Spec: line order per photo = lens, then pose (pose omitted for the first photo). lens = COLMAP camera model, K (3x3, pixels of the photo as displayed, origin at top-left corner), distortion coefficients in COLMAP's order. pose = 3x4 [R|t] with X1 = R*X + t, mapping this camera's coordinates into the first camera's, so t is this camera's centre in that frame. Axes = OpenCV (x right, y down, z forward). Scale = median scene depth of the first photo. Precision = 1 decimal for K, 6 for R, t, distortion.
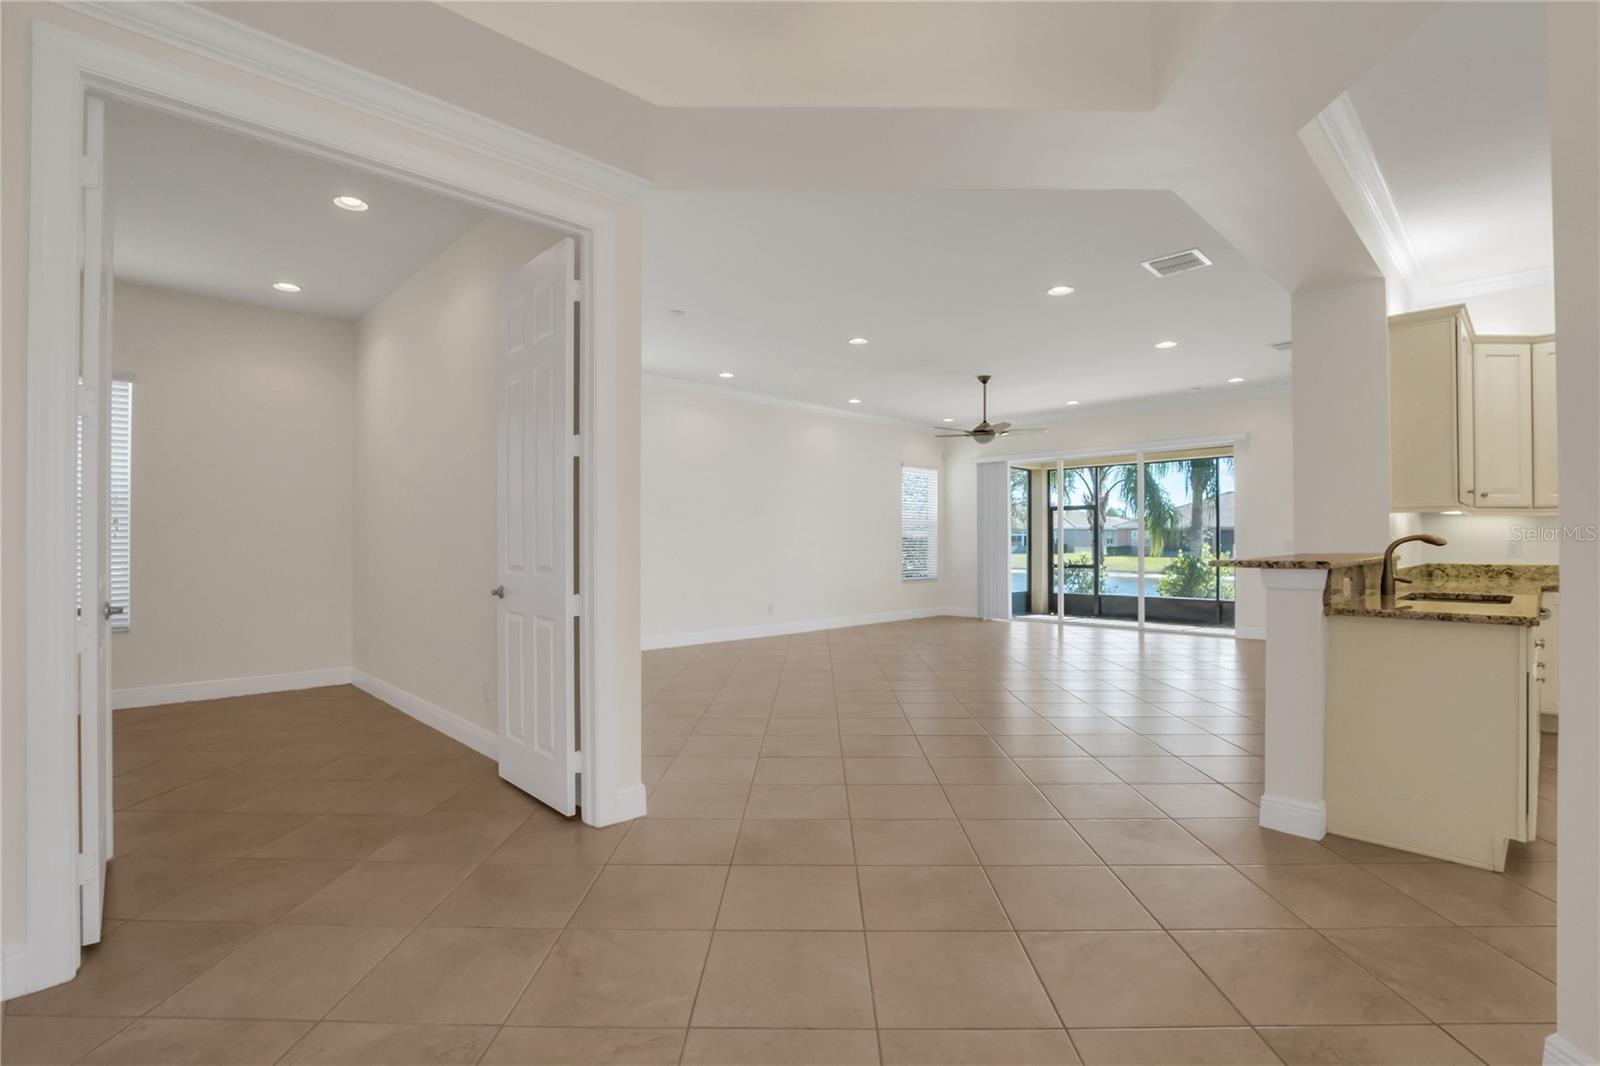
lens RADIAL K [[760.9, 0, 828.7], [0, 760.9, 536.6], [0, 0, 1]] dist [-0.024539, 0.001265]
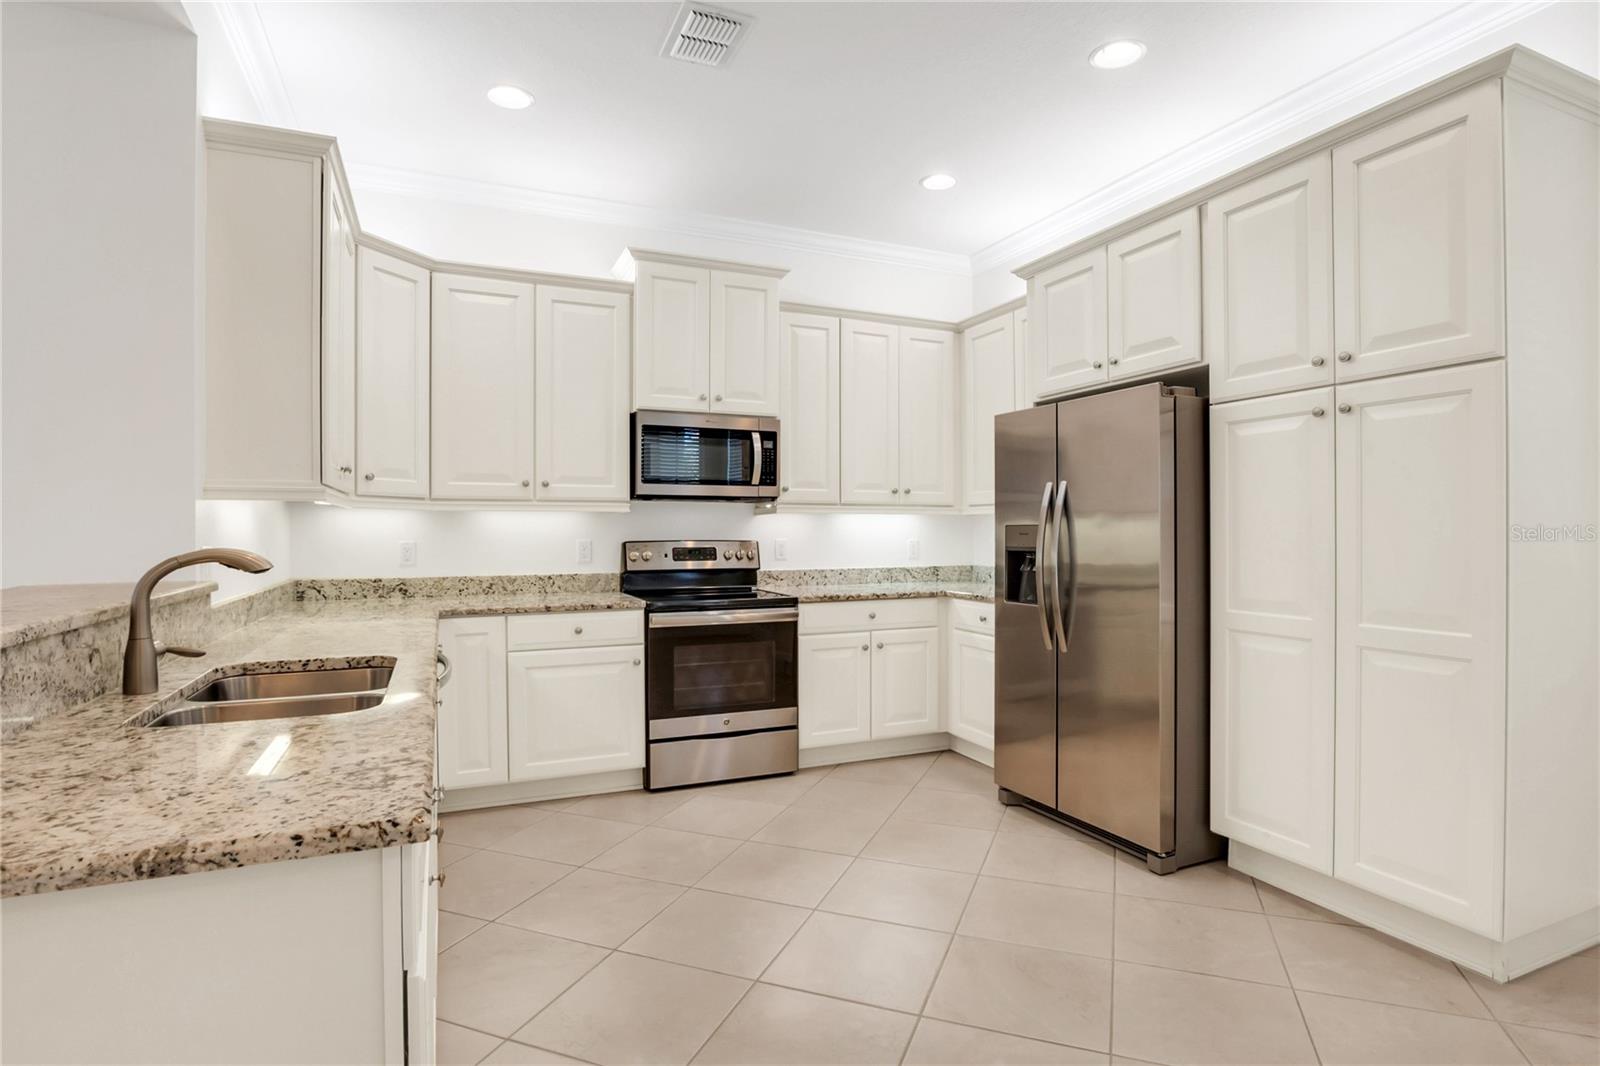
lens RADIAL K [[804.6, 0, 800.0], [0, 804.6, 533.0], [0, 0, 1]] dist [-0.025739, 0.000708]
pose [[0.376341, -0.002587, 0.926478, 0.365321], [-0.005682, 0.999971, 0.005101, -0.012147], [-0.926464, -0.007183, 0.376315, 0.379555]]
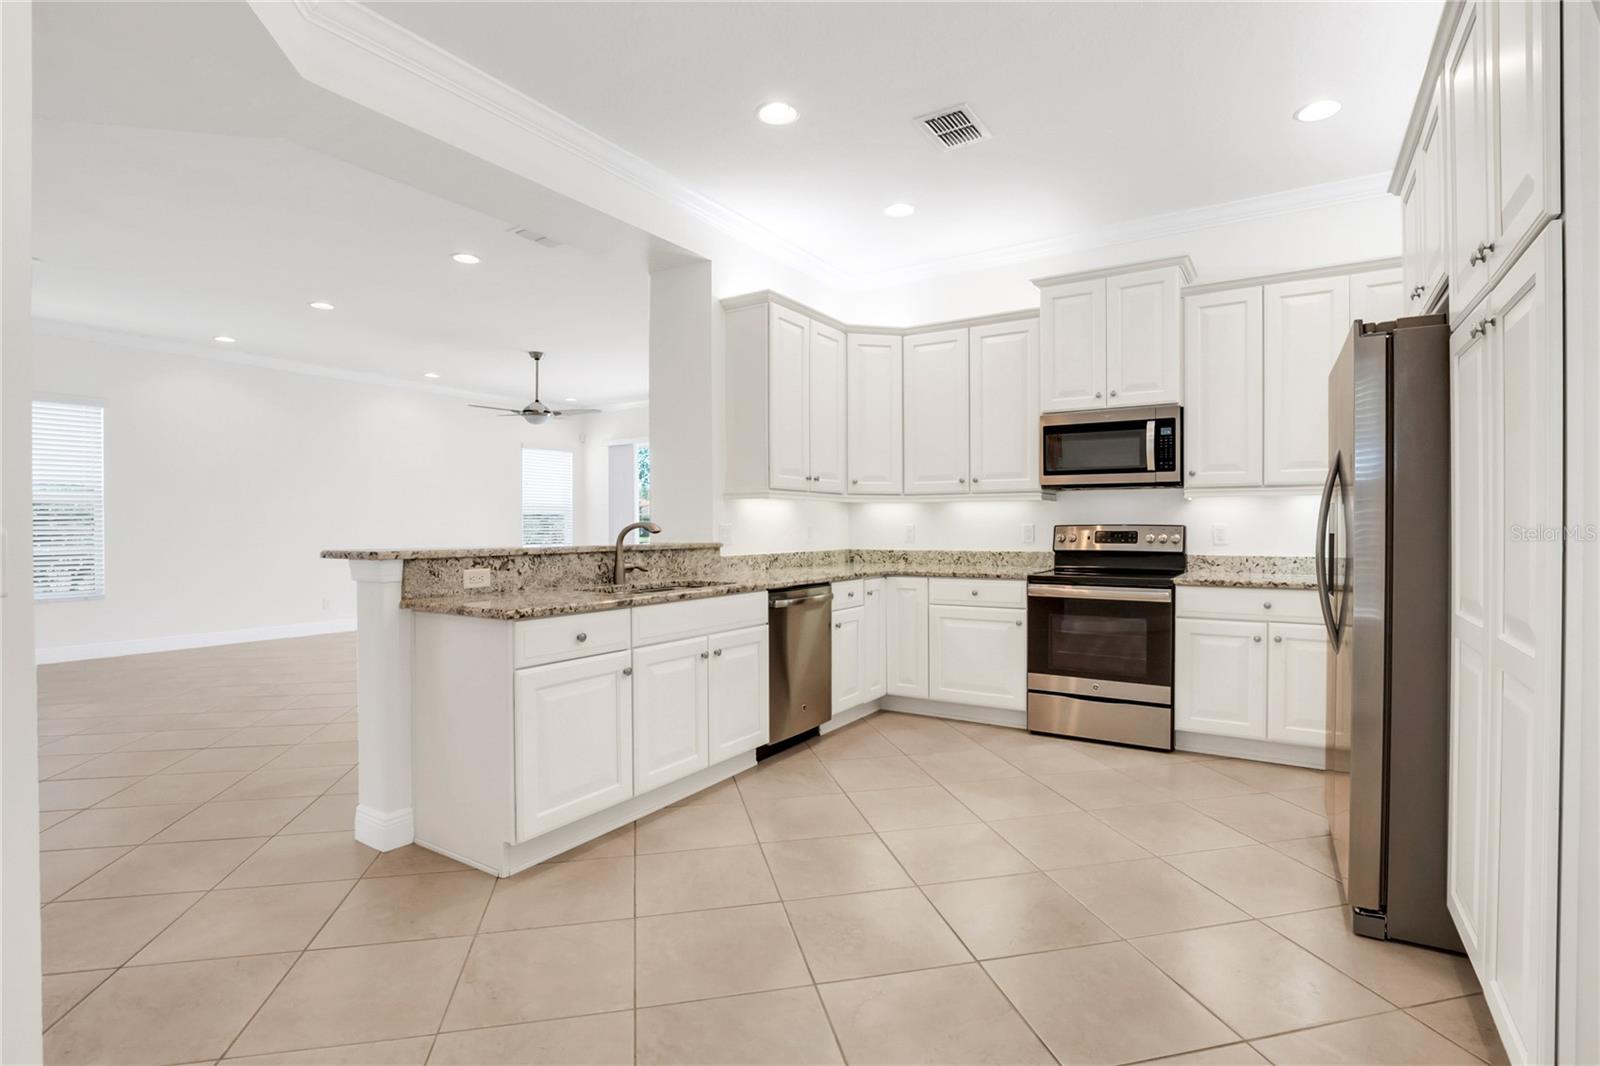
lens RADIAL K [[760.9, 0, 828.7], [0, 760.9, 536.6], [0, 0, 1]] dist [-0.024539, 0.001265]
pose [[0.975147, -0.003954, 0.221522, 0.609772], [-0.000567, 0.999793, 0.020344, -0.002557], [-0.221556, -0.019964, 0.974943, -0.007342]]
